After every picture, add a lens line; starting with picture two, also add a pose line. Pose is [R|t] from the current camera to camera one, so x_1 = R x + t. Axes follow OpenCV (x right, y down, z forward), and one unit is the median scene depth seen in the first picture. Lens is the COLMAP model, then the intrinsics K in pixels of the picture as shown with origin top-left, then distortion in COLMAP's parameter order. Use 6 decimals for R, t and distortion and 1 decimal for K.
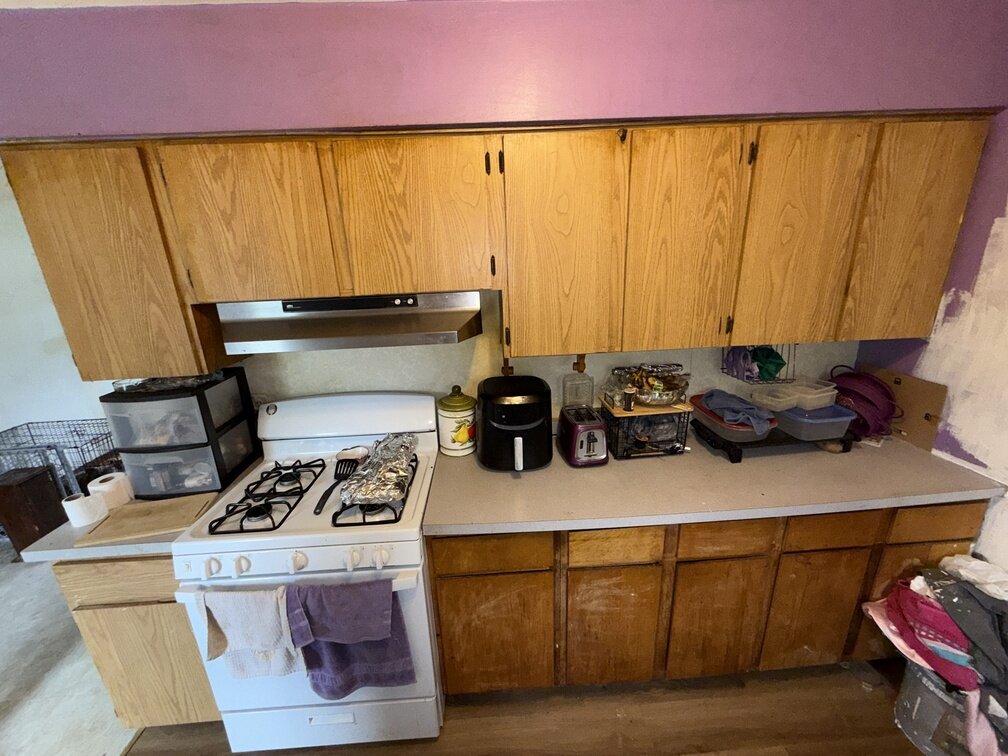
lens RADIAL K [[401.7, 0, 504.0], [0, 401.7, 378.0], [0, 0, 1]] dist [0.000683, 0.000015]
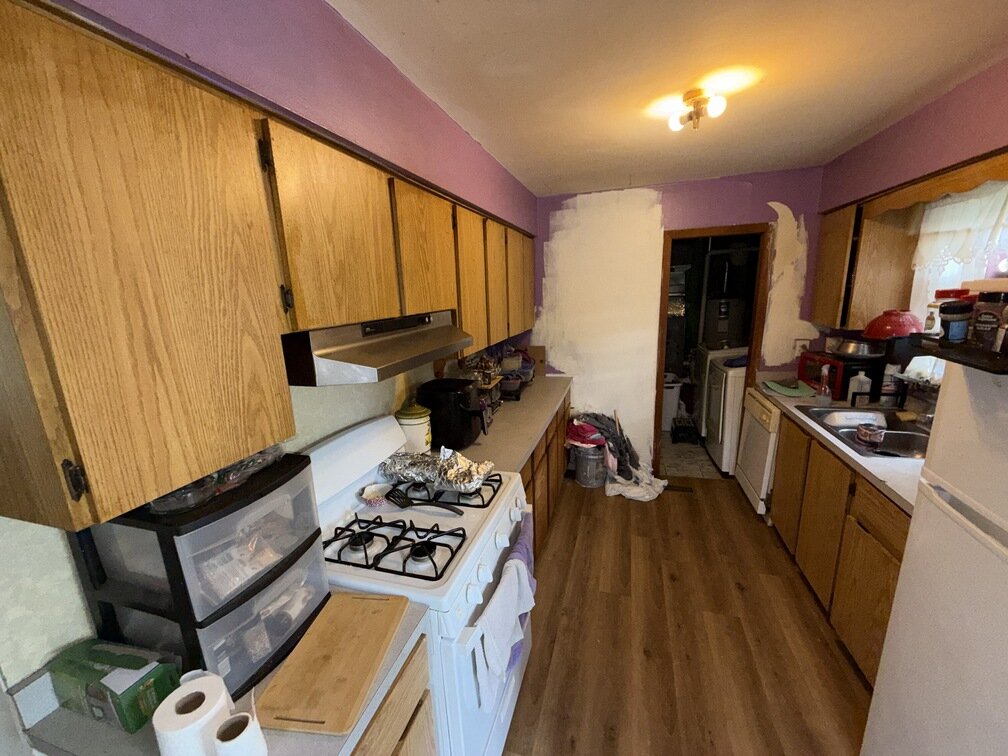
lens RADIAL K [[406.3, 0, 497.3], [0, 406.3, 378.6], [0, 0, 1]] dist [-0.000105, 0.000038]
pose [[0.346953, -0.173498, 0.921695, -1.316697], [0.291620, 0.953984, 0.069802, -0.048953], [-0.891393, 0.244566, 0.381583, 0.407455]]
